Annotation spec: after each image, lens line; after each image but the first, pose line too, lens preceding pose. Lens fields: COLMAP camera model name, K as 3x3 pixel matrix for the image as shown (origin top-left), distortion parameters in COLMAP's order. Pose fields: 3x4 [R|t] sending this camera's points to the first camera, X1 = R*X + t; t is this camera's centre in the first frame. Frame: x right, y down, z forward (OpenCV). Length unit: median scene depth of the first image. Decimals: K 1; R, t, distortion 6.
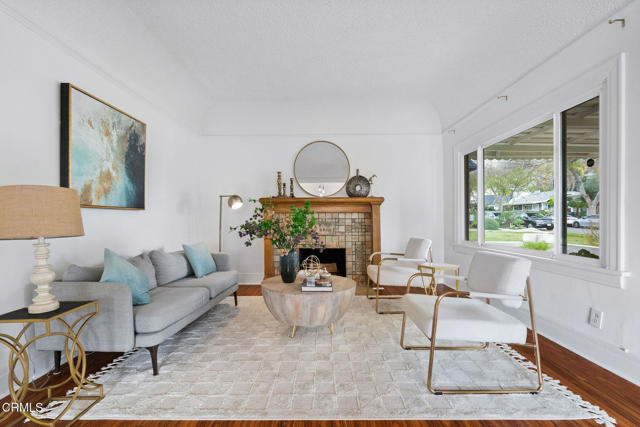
lens RADIAL K [[286.1, 0, 313.8], [0, 286.1, 221.9], [0, 0, 1]] dist [0.002231, -0.000038]
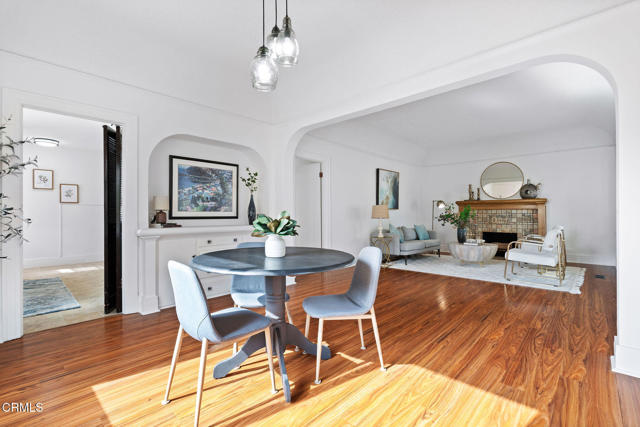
lens RADIAL K [[286.1, 0, 323.3], [0, 286.1, 213.5], [0, 0, 1]] dist [0.002231, -0.000038]
pose [[0.752895, 0.000938, -0.658141, 0.430104], [-0.008336, 0.999932, -0.008110, 0.012853], [0.658088, 0.011593, 0.752851, -1.031820]]
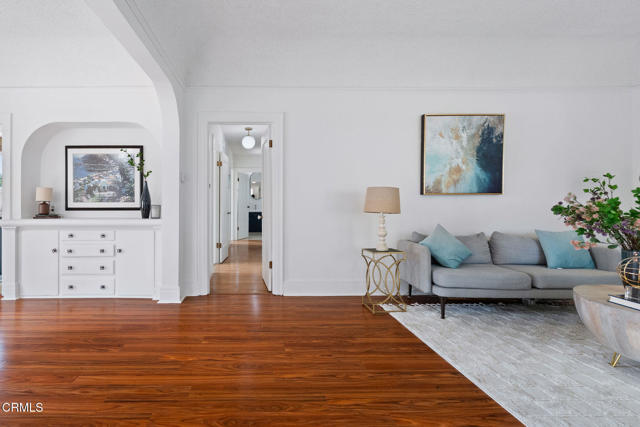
lens RADIAL K [[315.7, 0, 266.1], [0, 315.7, 208.1], [0, 0, 1]] dist [-0.003395, -0.002605]
pose [[0.039778, 0.018723, -0.999033, 0.498635], [-0.007859, 0.999799, 0.018424, -0.004389], [0.999178, 0.007119, 0.039917, 0.058151]]
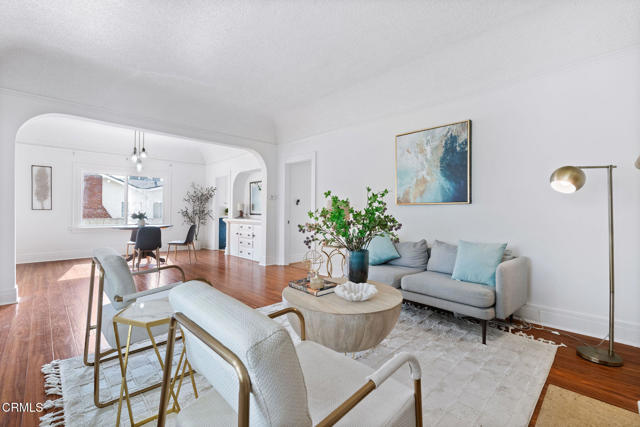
lens RADIAL K [[286.1, 0, 324.6], [0, 286.1, 210.5], [0, 0, 1]] dist [0.002231, -0.000038]
pose [[-0.688430, 0.006828, -0.725270, 0.459537], [-0.001622, 0.999939, 0.010954, -0.023264], [0.725301, 0.008718, -0.688377, 1.190307]]
